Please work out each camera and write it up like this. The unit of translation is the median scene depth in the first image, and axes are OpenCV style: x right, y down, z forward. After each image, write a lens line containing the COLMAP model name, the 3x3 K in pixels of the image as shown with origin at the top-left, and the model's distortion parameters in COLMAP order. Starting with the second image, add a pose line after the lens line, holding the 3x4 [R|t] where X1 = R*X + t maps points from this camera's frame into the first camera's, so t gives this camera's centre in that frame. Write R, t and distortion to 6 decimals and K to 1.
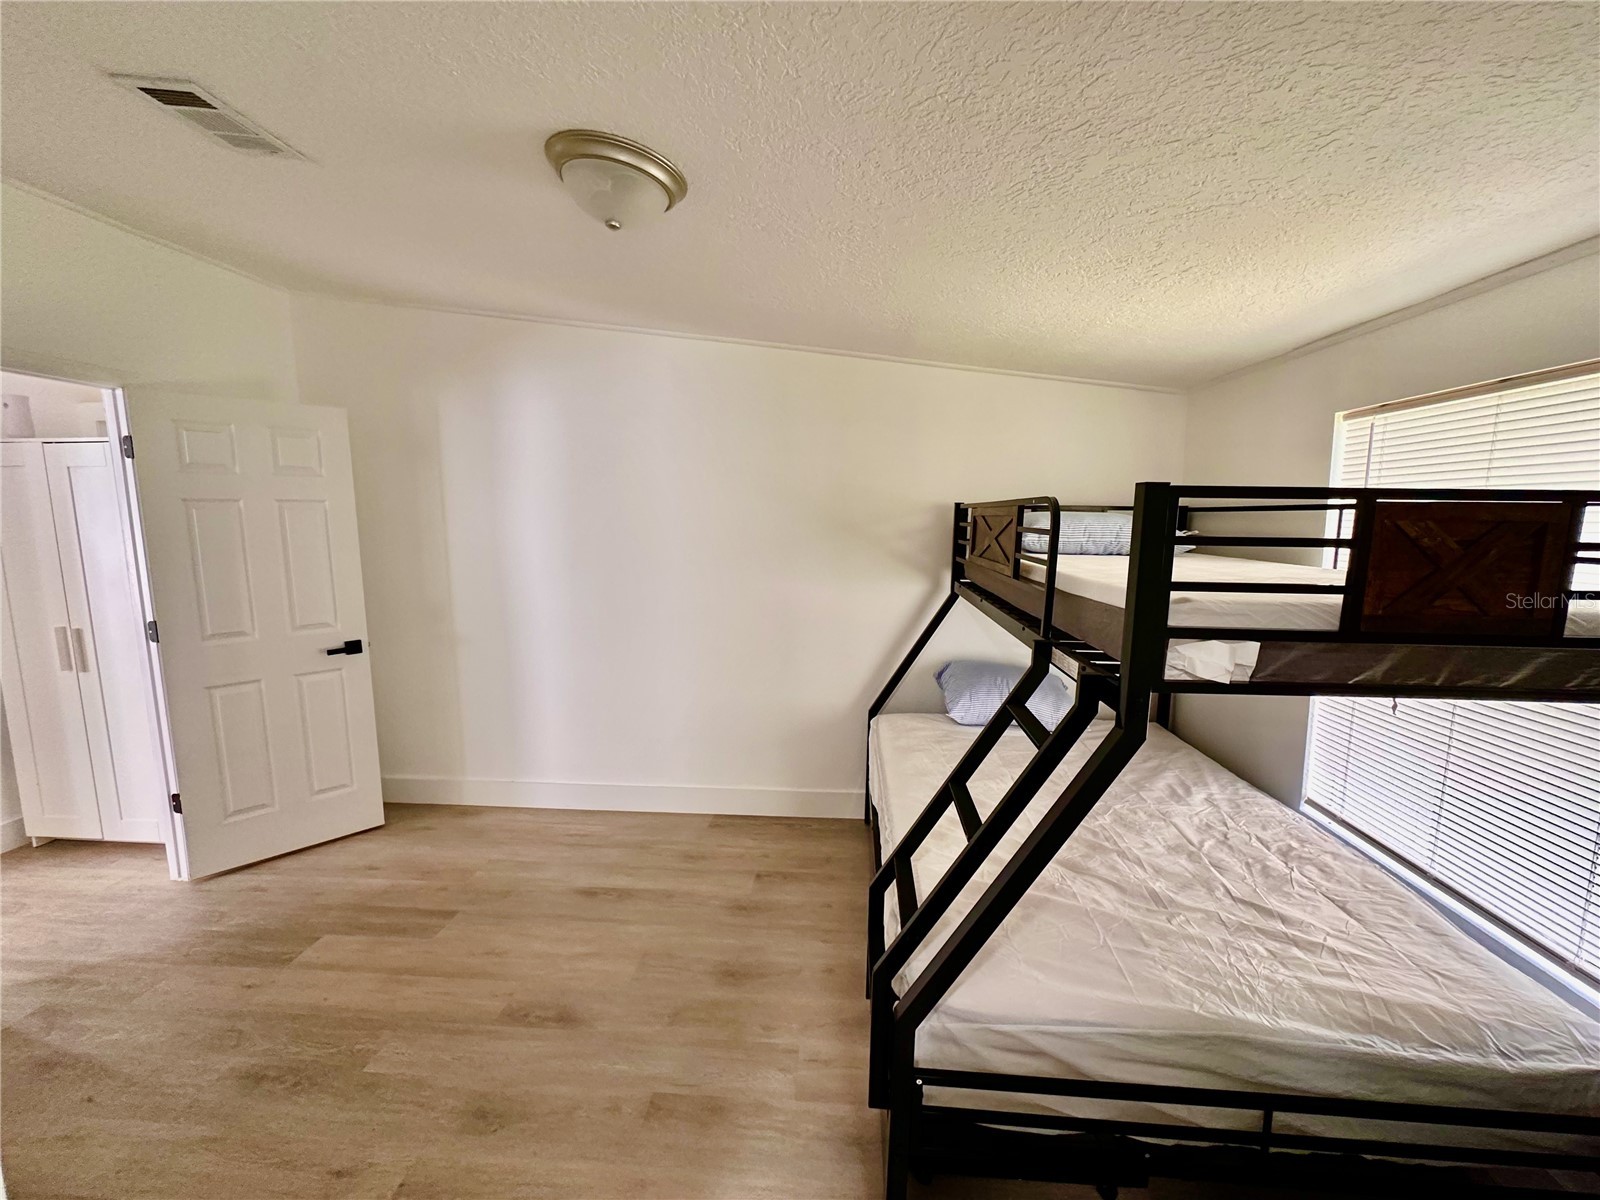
lens RADIAL K [[640.5, 0, 800.0], [0, 640.5, 600.0], [0, 0, 1]] dist [-0.001446, 0.000261]
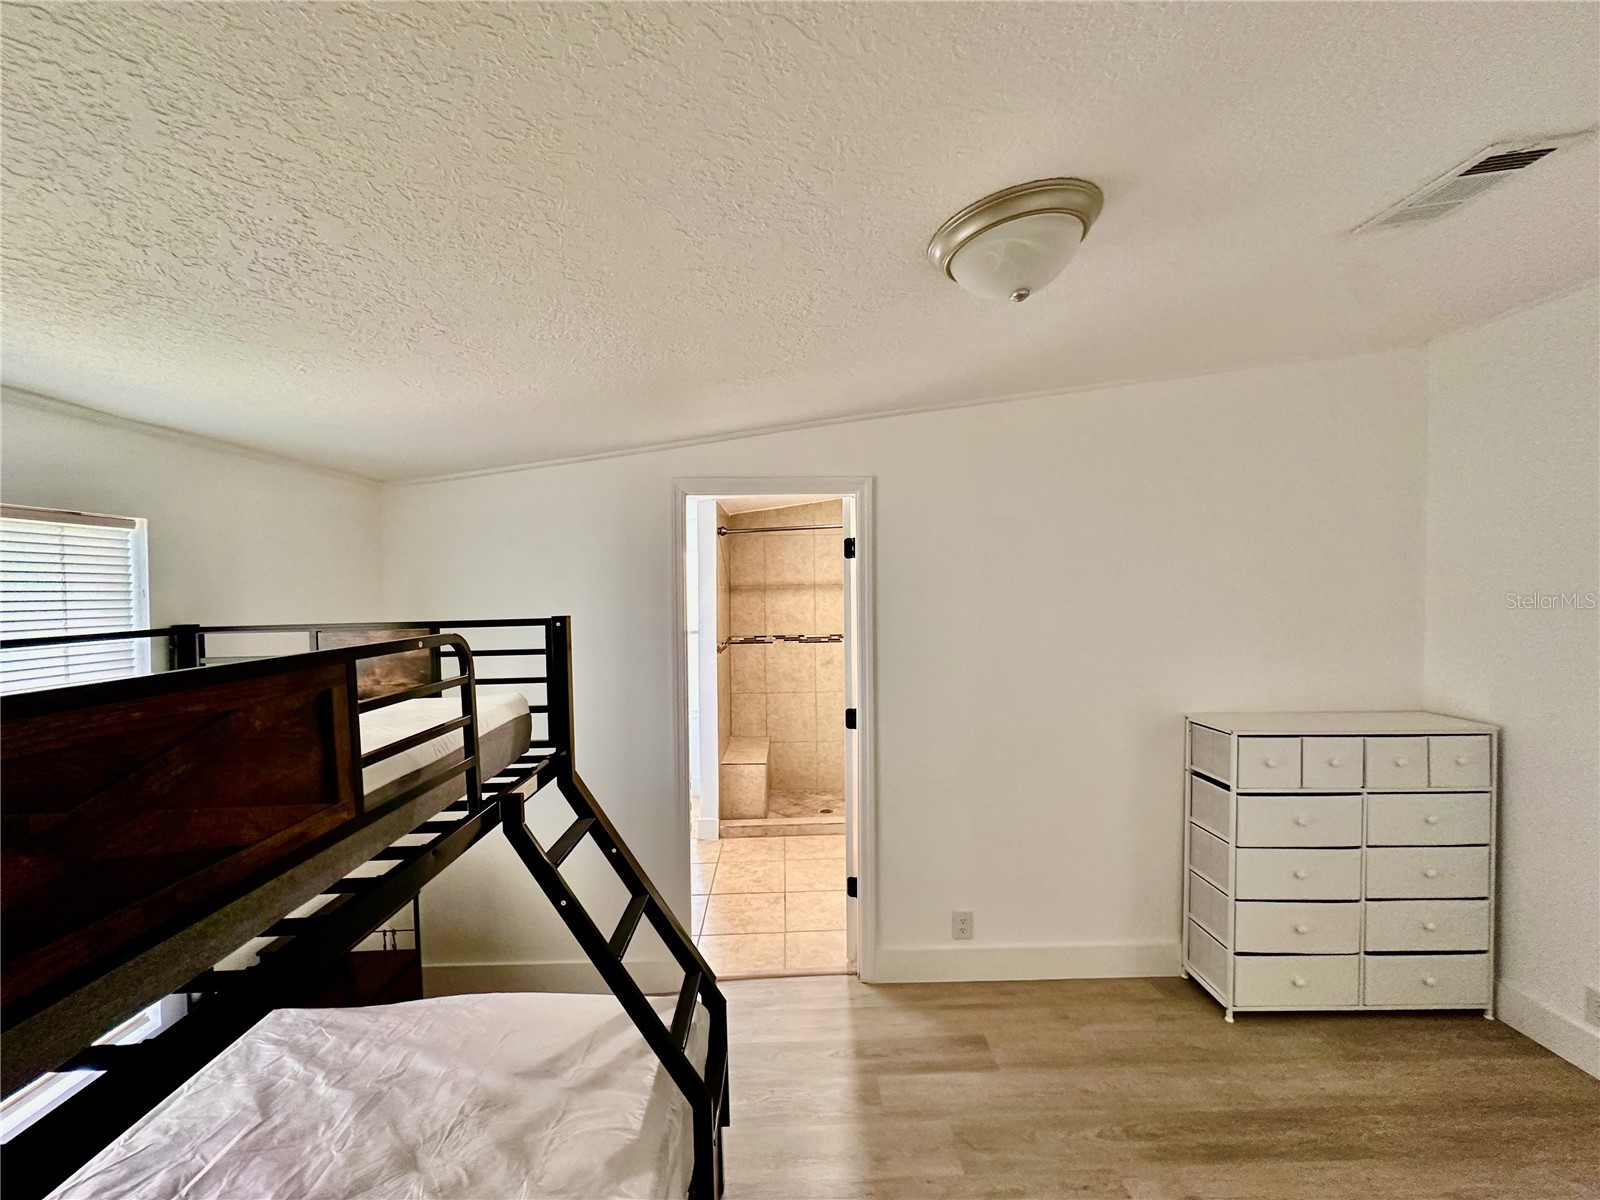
lens RADIAL K [[631.5, 0, 800.0], [0, 631.5, 600.0], [0, 0, 1]] dist [-0.002266, -0.000211]
pose [[-0.994604, 0.014626, -0.102704, 0.053045], [-0.000579, 0.989213, 0.146482, -0.223172], [0.103739, 0.145751, -0.983867, 1.283861]]
